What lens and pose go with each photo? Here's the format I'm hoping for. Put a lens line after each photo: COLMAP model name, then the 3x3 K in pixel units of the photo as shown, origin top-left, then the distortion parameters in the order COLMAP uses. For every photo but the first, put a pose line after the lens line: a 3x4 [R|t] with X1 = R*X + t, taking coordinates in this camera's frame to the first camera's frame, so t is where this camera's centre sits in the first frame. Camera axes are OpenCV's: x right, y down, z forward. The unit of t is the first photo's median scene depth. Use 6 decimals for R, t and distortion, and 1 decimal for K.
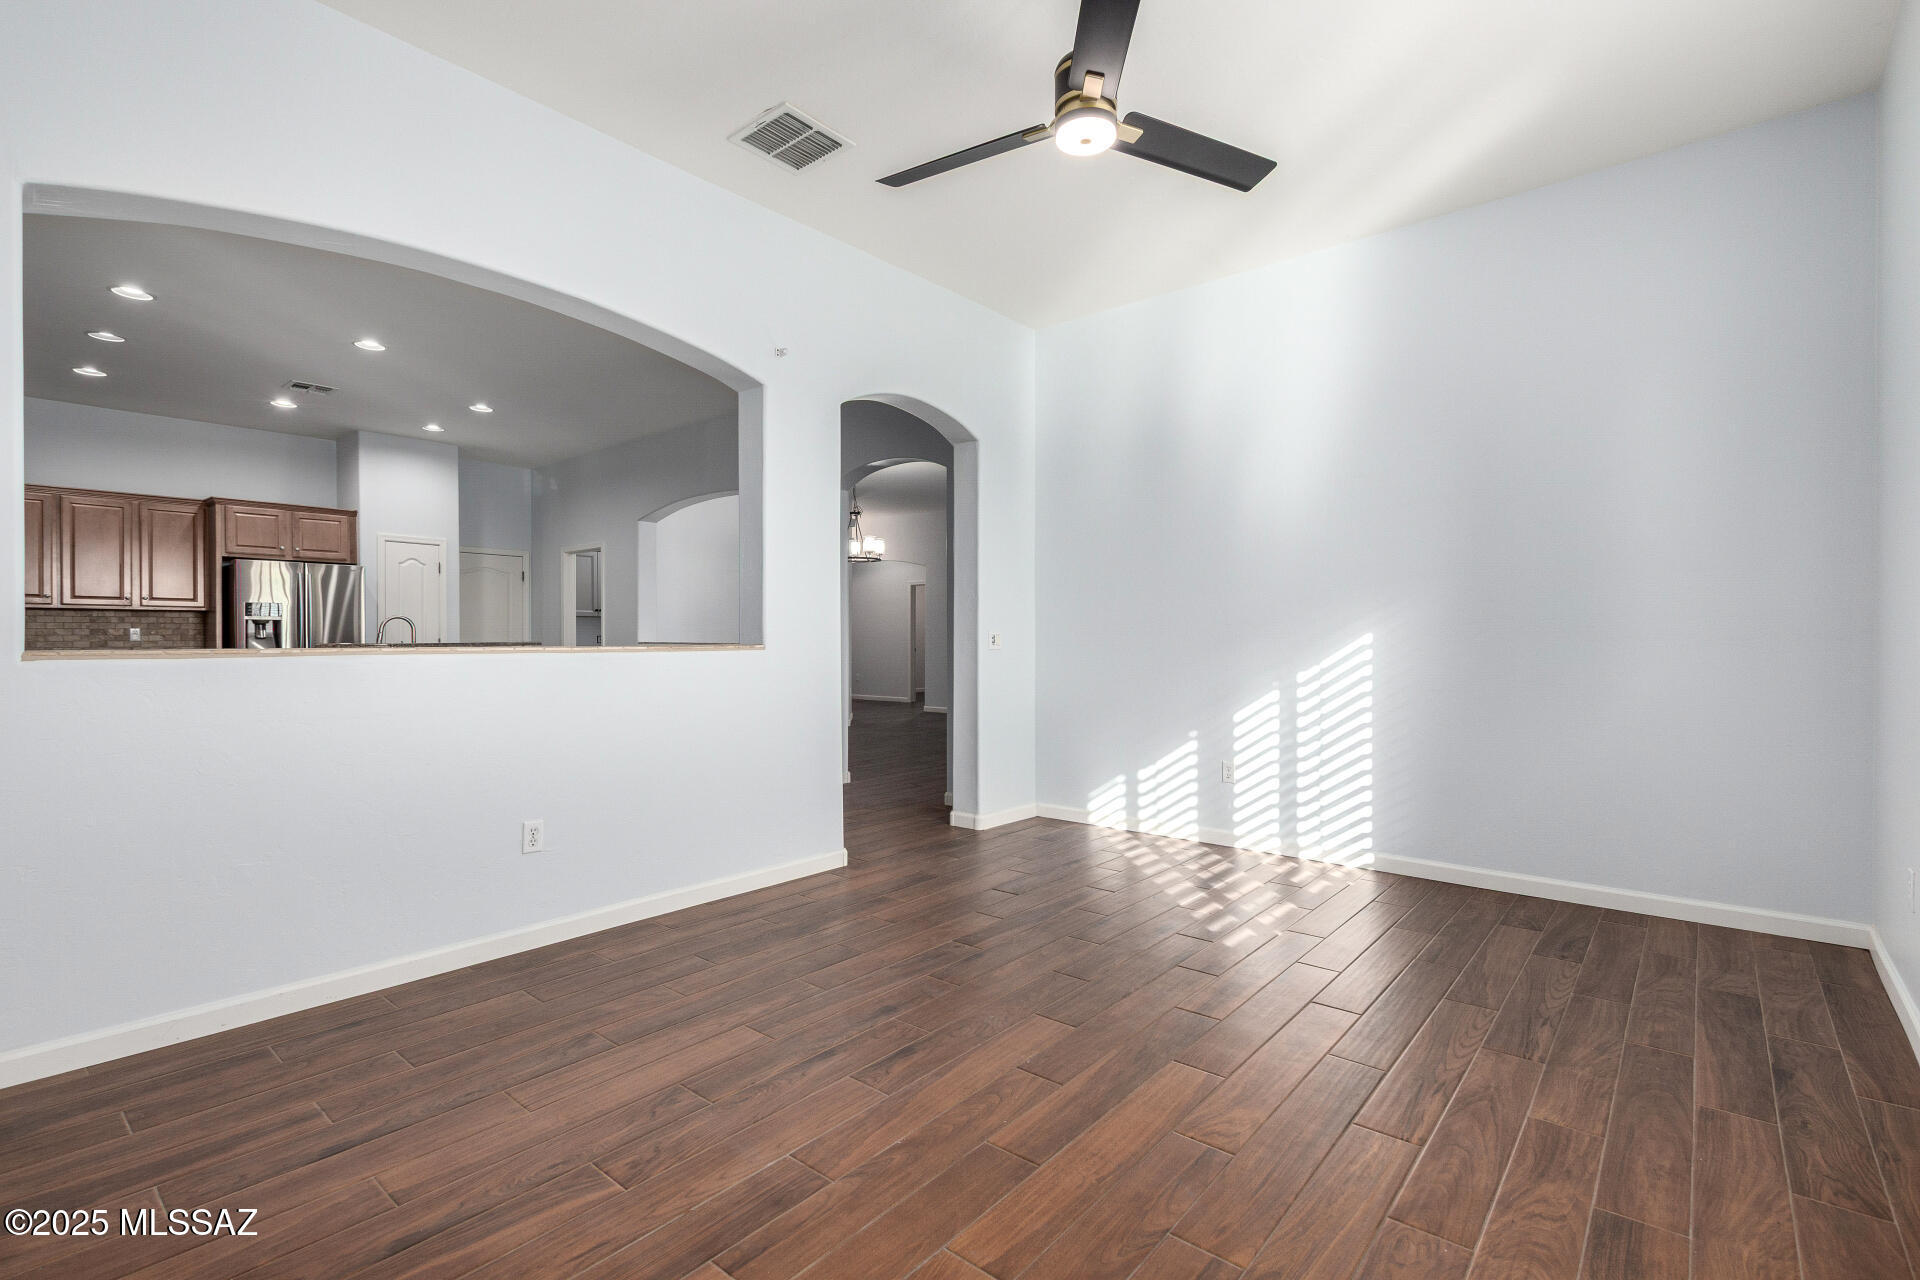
lens RADIAL K [[888.4, 0, 972.9], [0, 888.4, 651.4], [0, 0, 1]] dist [0.002984, -0.001642]
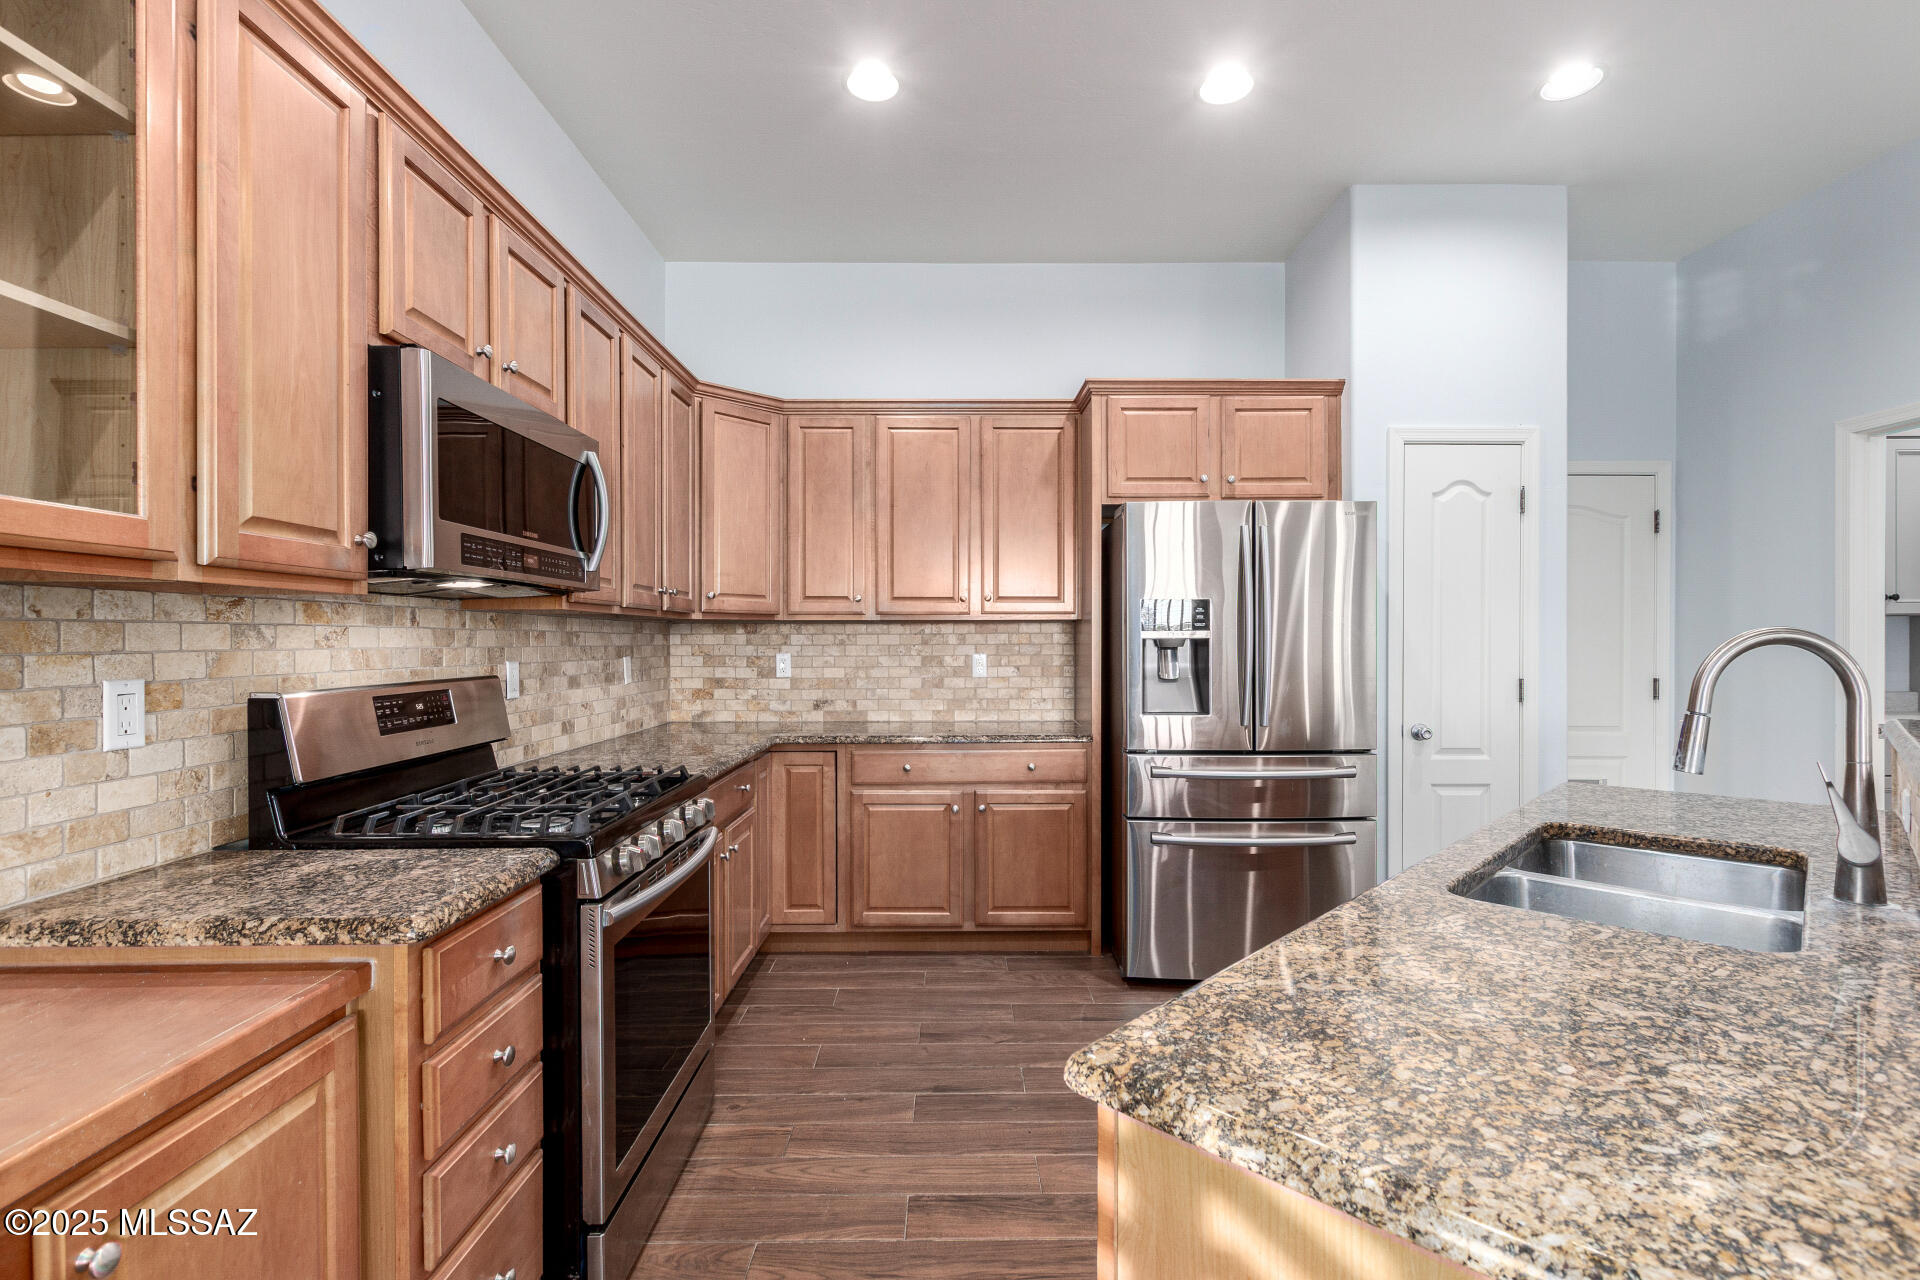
lens RADIAL K [[888.4, 0, 951.0], [0, 888.4, 642.0], [0, 0, 1]] dist [0.002984, -0.001642]
pose [[0.632917, -0.001136, -0.774219, -0.524071], [-0.007293, 0.999946, -0.007429, -0.029032], [0.774186, 0.010348, 0.632874, 0.634101]]
